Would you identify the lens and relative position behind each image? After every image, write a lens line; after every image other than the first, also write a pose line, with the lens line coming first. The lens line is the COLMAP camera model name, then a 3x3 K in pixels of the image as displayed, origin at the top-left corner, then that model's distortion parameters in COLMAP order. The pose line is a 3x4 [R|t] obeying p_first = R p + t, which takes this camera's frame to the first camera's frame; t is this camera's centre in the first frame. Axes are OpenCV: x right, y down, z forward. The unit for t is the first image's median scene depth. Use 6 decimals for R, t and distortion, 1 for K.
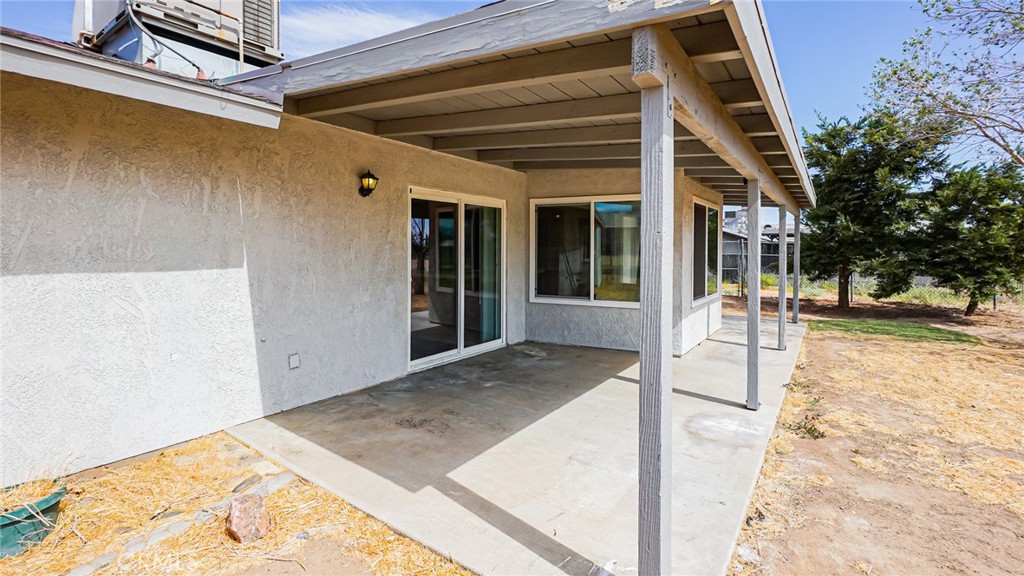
lens RADIAL K [[423.4, 0, 509.7], [0, 423.4, 245.7], [0, 0, 1]] dist [0.001911, 0.000127]
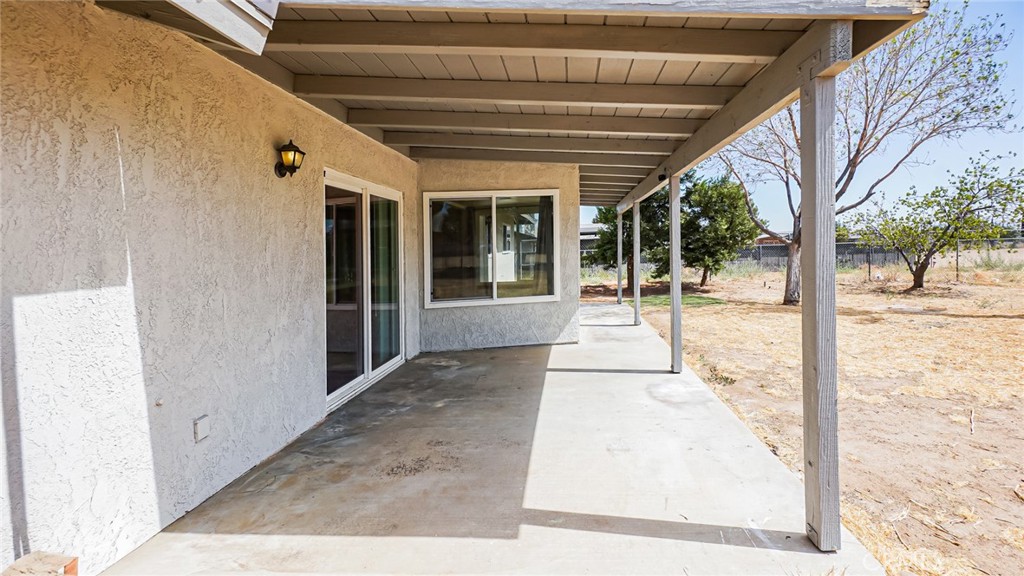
lens RADIAL K [[436.6, 0, 523.8], [0, 436.6, 247.4], [0, 0, 1]] dist [-0.001620, 0.000671]
pose [[0.856969, -0.037781, 0.513981, -0.396428], [0.042218, 0.999104, 0.003051, 0.018214], [-0.513636, 0.019085, 0.857796, 0.173561]]
